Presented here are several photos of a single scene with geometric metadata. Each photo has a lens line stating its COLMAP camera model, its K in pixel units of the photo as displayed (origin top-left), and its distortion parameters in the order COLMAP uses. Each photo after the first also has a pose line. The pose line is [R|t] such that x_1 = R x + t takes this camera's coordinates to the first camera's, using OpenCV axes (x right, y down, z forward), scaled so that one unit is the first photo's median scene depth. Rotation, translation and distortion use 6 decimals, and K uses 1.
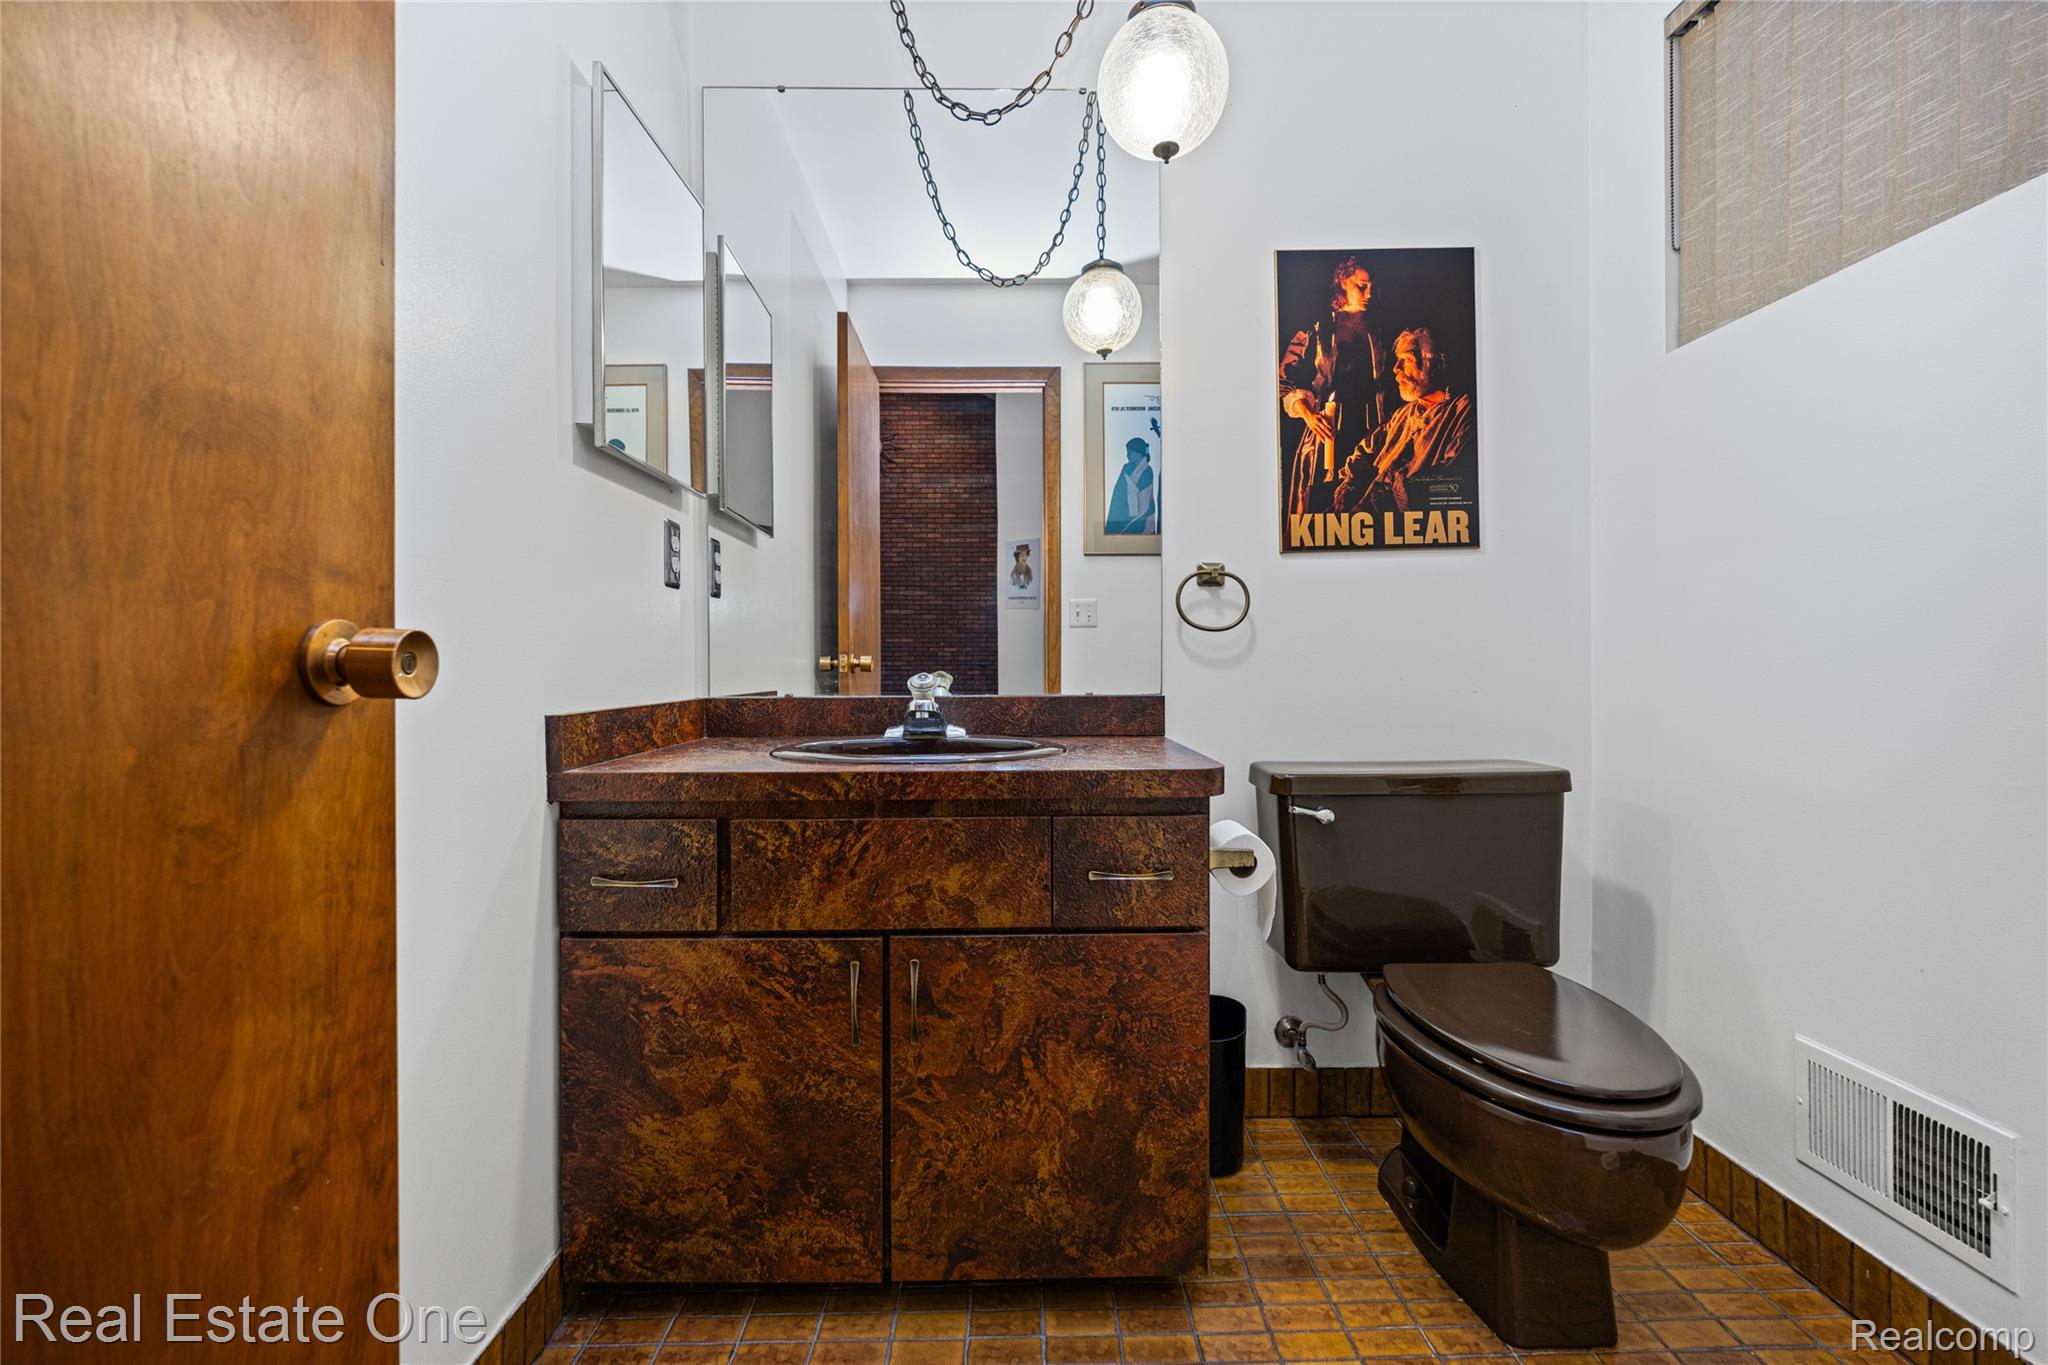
lens RADIAL K [[869.8, 0, 1026.5], [0, 869.8, 671.3], [0, 0, 1]] dist [0.001401, 0.000231]
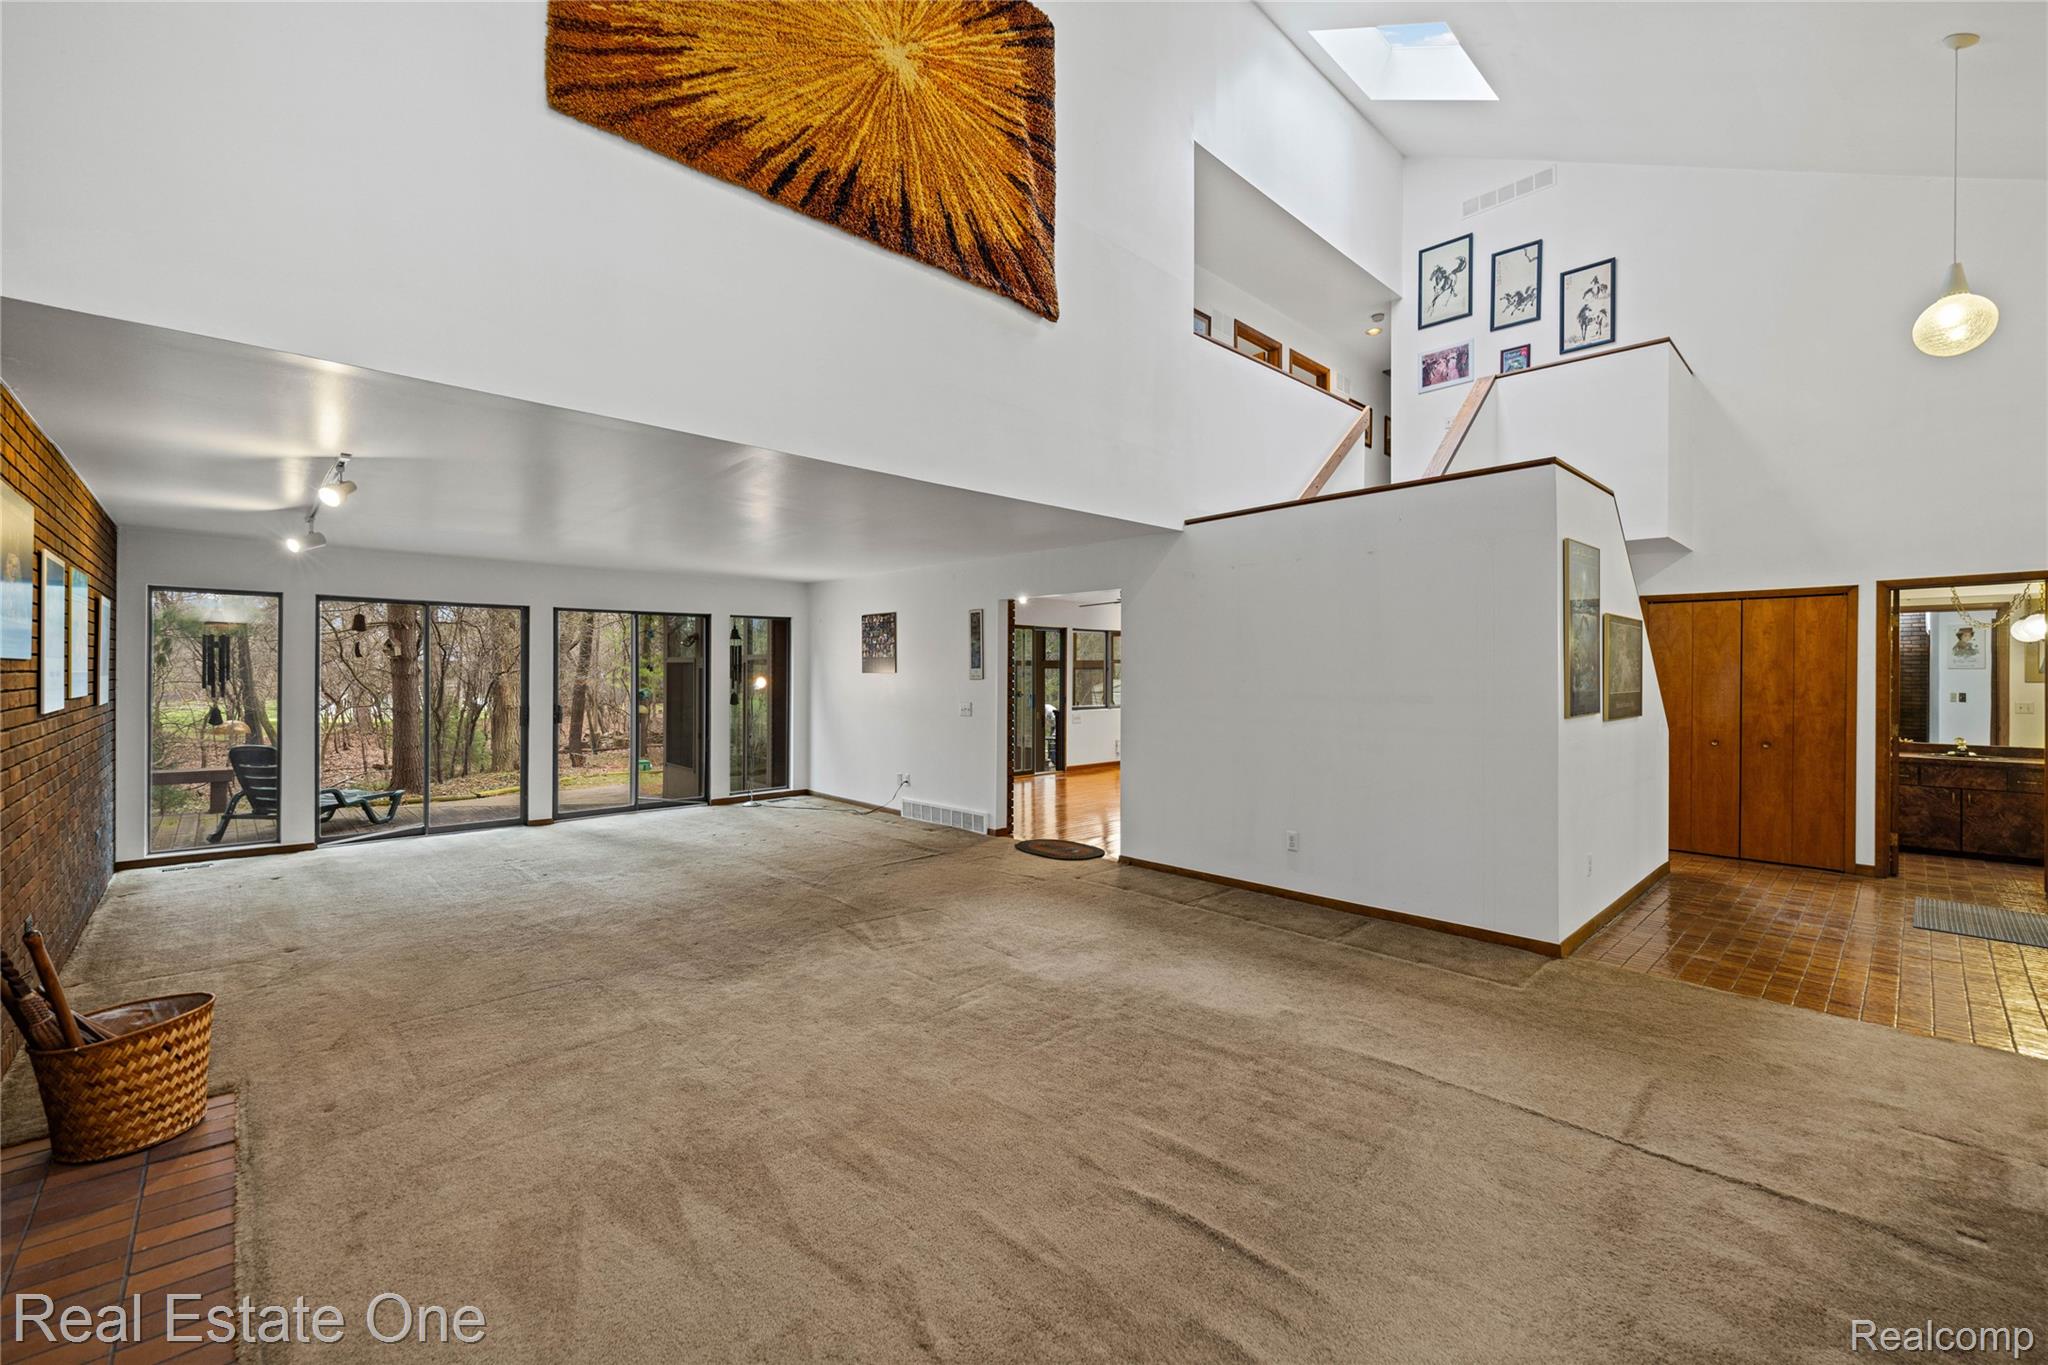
lens RADIAL K [[842.6, 0, 1023.2], [0, 842.6, 686.1], [0, 0, 1]] dist [0.000585, 0.000193]
pose [[0.679905, 0.005236, -0.733281, -0.287510], [-0.013295, 0.999898, -0.005188, -0.245291], [0.733179, 0.013276, 0.679906, -7.035508]]
